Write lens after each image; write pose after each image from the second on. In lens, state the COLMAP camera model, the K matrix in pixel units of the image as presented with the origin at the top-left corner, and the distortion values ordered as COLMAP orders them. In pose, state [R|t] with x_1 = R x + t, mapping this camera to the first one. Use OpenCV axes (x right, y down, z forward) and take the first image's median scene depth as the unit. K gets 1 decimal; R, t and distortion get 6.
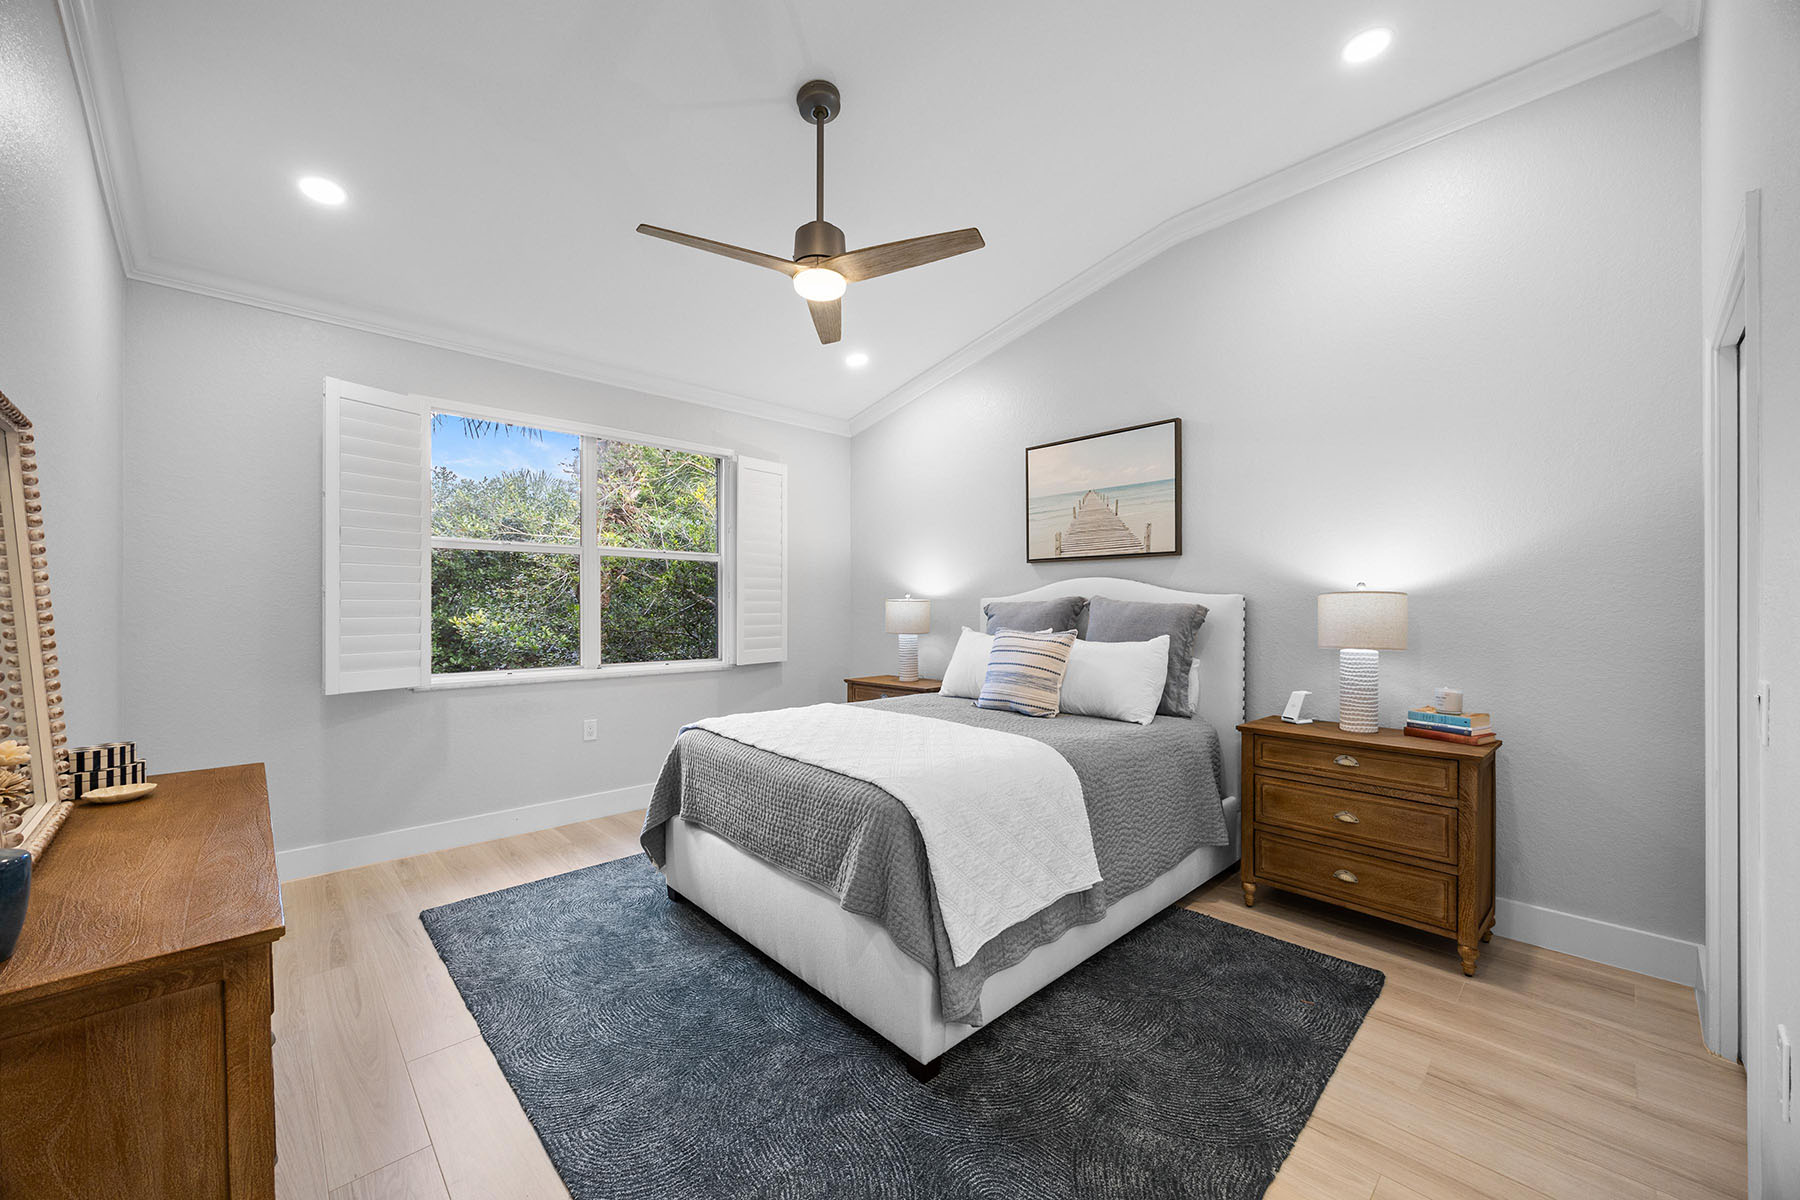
lens RADIAL K [[678.8, 0, 900.0], [0, 678.8, 600.0], [0, 0, 1]] dist [-0.000134, 0.000041]
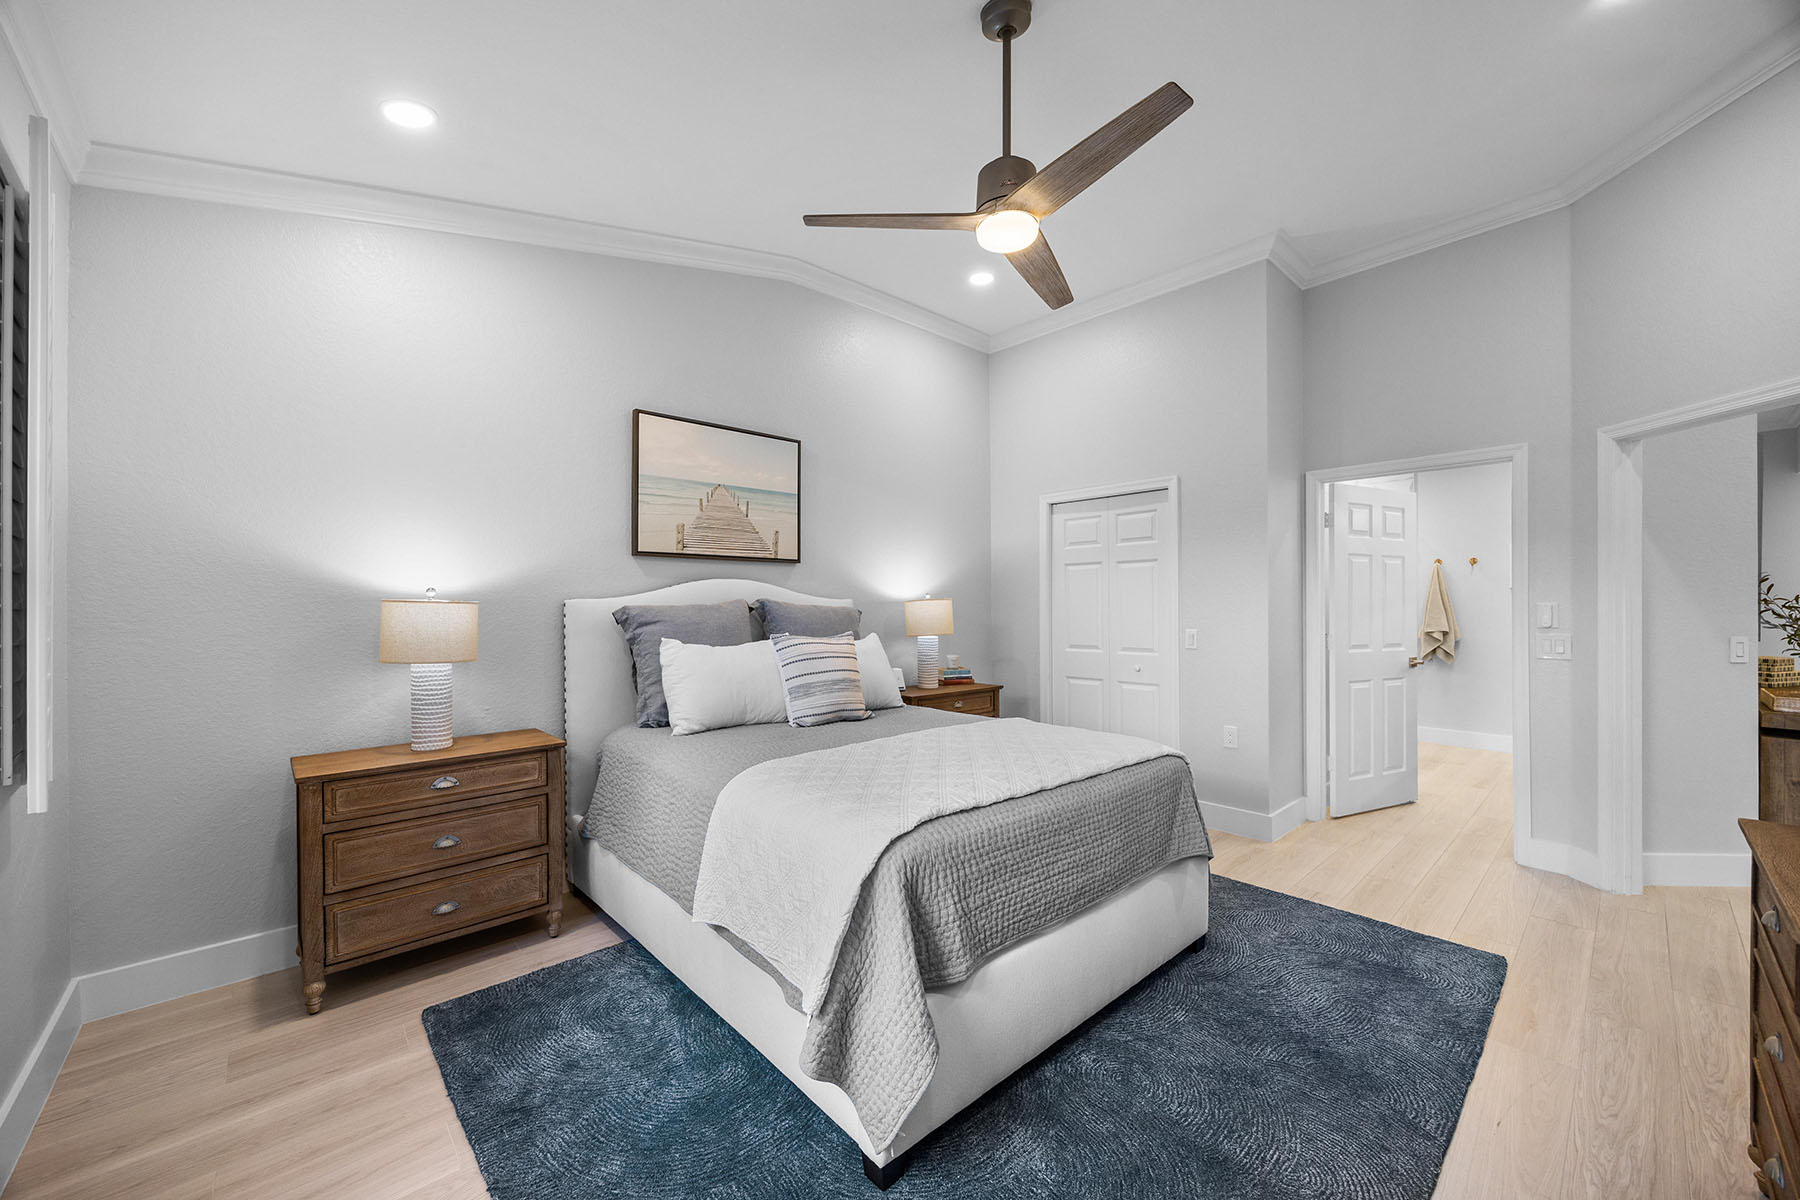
lens RADIAL K [[693.6, 0, 902.7], [0, 693.6, 587.7], [0, 0, 1]] dist [0.025796, -0.000077]
pose [[0.012910, 0.033142, 0.999367, -0.671178], [0.005925, 0.999430, -0.033221, 0.011413], [-0.999899, 0.006350, 0.012706, 0.762833]]
